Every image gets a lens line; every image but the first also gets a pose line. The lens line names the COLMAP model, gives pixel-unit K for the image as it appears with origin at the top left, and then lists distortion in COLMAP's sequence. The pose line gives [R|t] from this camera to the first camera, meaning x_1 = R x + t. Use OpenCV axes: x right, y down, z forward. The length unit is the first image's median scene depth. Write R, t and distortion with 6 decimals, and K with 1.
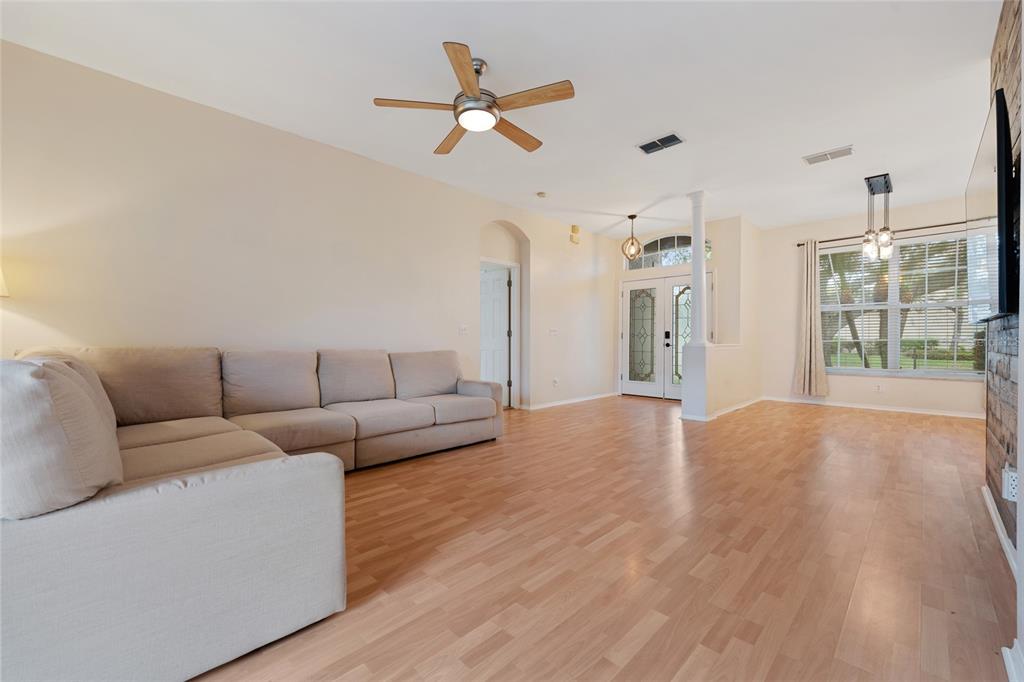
lens RADIAL K [[410.9, 0, 512.1], [0, 410.9, 344.9], [0, 0, 1]] dist [-0.002704, -0.000239]
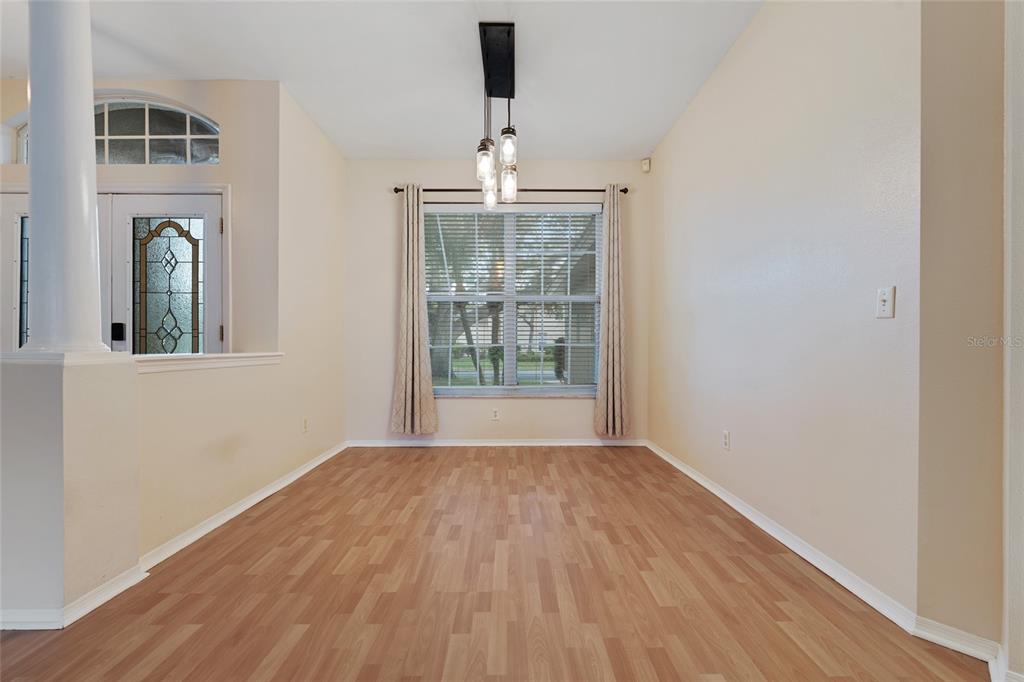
lens RADIAL K [[522.8, 0, 513.8], [0, 522.8, 348.3], [0, 0, 1]] dist [-0.000071, 0.000016]
pose [[0.712086, -0.002747, 0.702087, 0.285678], [0.007424, 0.999966, -0.003618, -0.003277], [-0.702053, 0.007788, 0.712082, 0.335301]]
